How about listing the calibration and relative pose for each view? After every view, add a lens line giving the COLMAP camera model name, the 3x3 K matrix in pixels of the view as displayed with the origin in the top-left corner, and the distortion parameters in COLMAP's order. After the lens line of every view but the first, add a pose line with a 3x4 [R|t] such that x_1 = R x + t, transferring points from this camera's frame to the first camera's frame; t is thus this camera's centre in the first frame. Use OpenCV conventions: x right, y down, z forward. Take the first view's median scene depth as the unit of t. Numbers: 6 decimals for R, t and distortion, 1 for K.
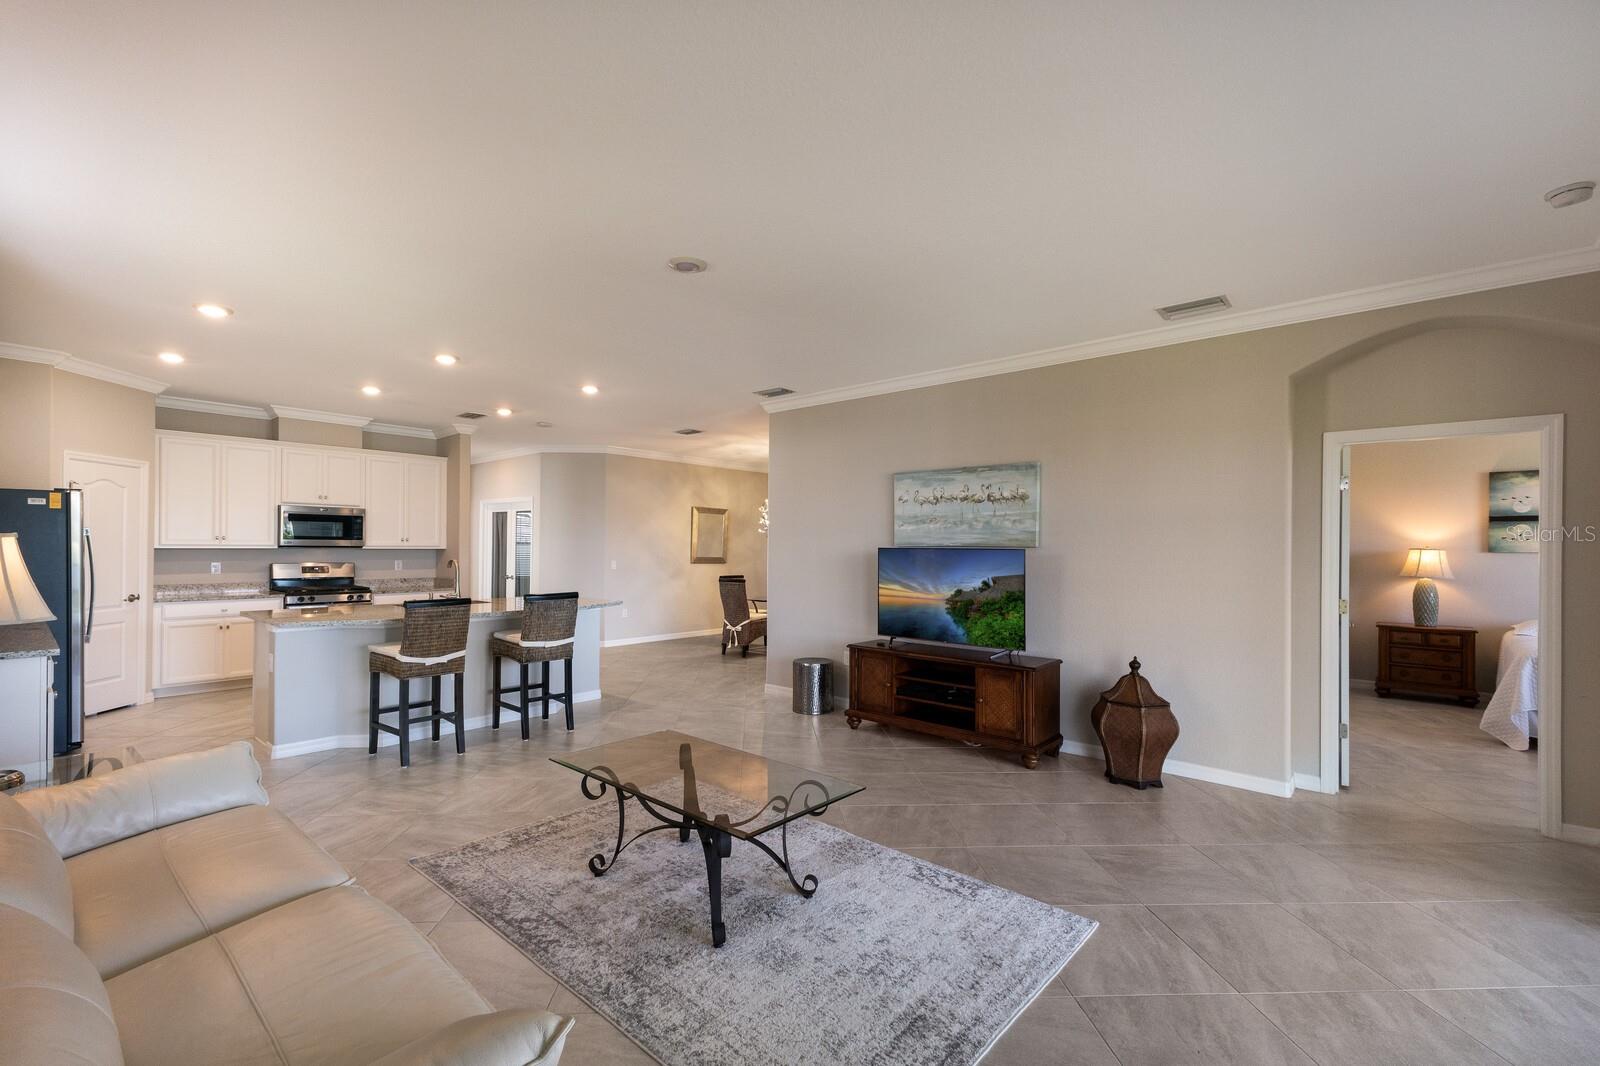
lens RADIAL K [[695.4, 0, 799.0], [0, 695.4, 545.0], [0, 0, 1]] dist [0.003198, 0.000008]
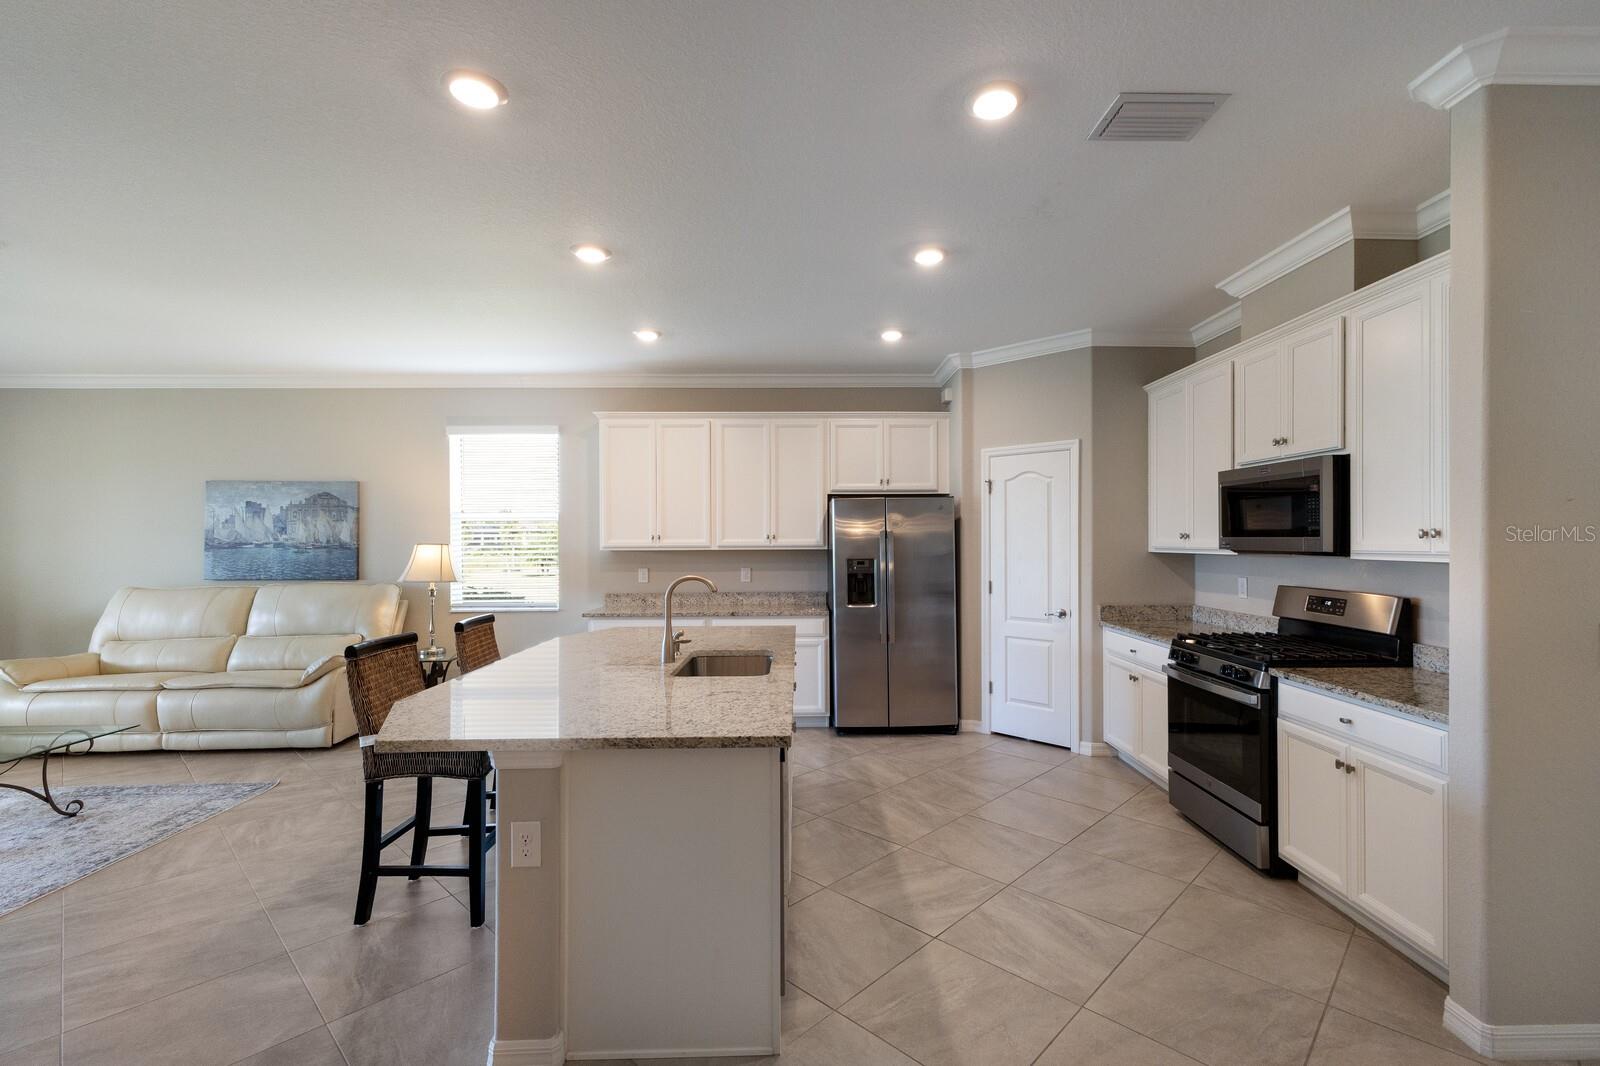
lens RADIAL K [[718.8, 0, 827.9], [0, 718.8, 540.7], [0, 0, 1]] dist [-0.000667, -0.000205]
pose [[-0.731211, -0.001441, -0.682150, -0.243767], [0.001807, 0.999990, -0.004050, -0.006376], [0.682149, -0.004194, -0.731201, 1.756590]]
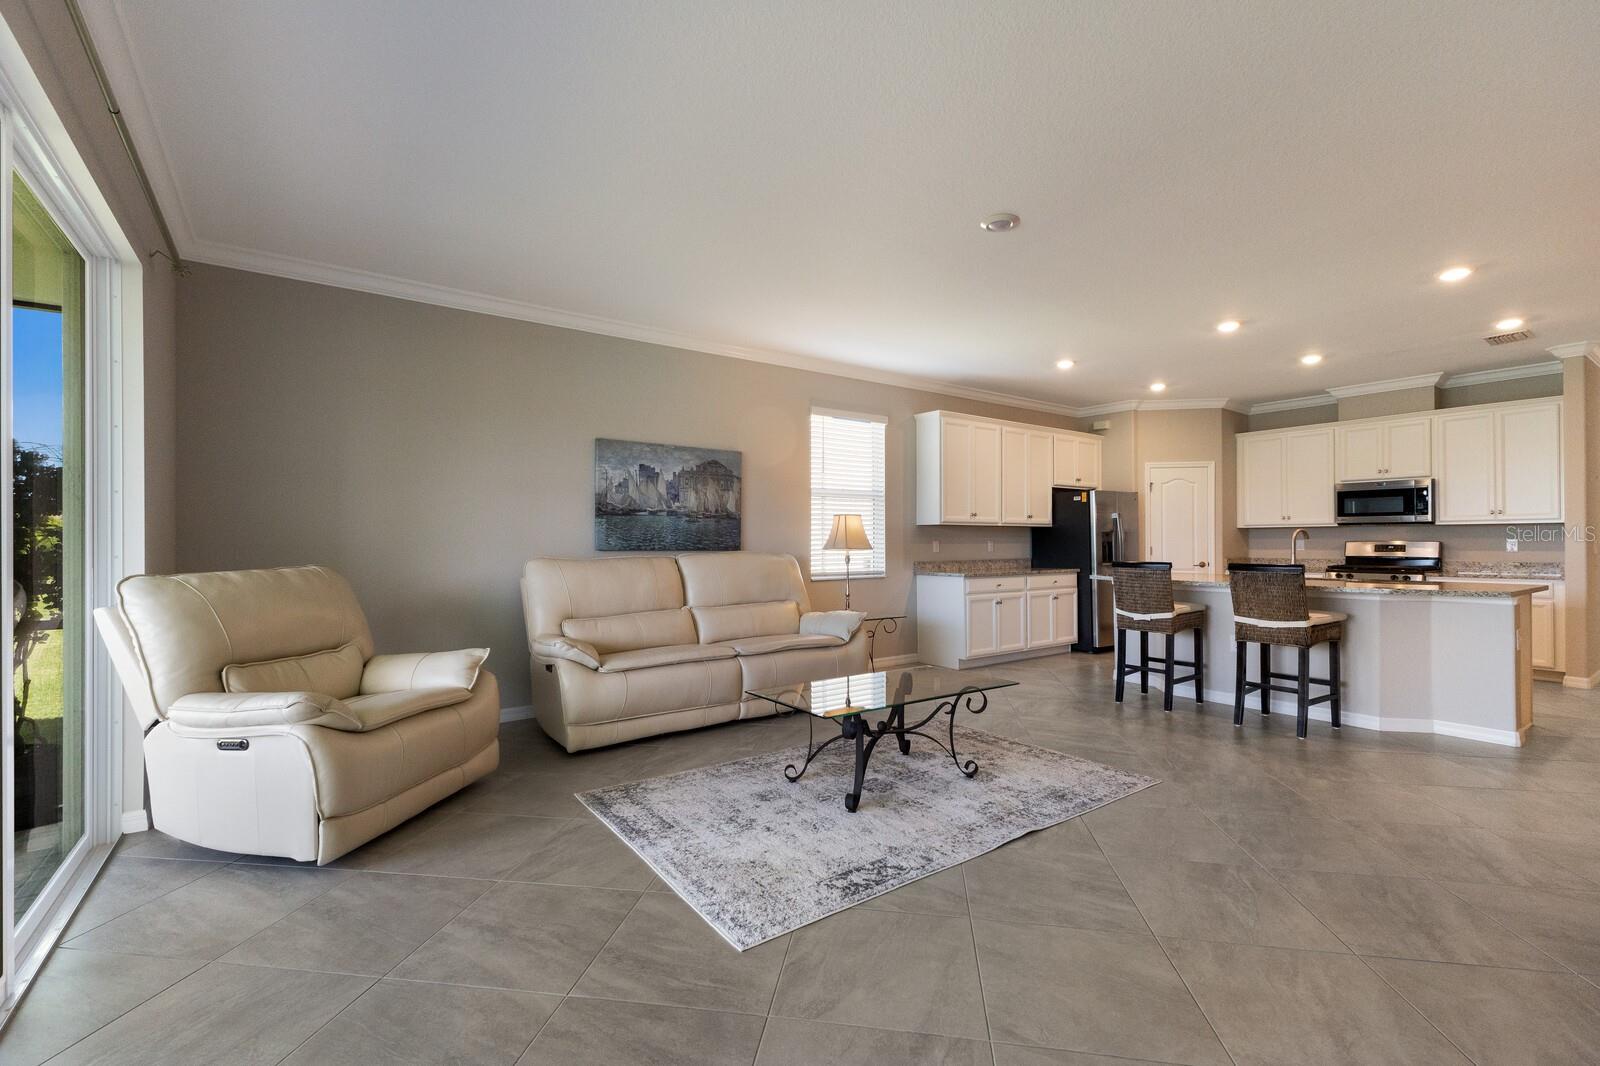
lens RADIAL K [[695.4, 0, 799.0], [0, 695.4, 545.0], [0, 0, 1]] dist [0.003198, 0.000008]
pose [[-0.224262, -0.004039, -0.974520, 0.640502], [0.003941, 0.999979, -0.005051, 0.051494], [0.974521, -0.004973, -0.224242, 0.675854]]
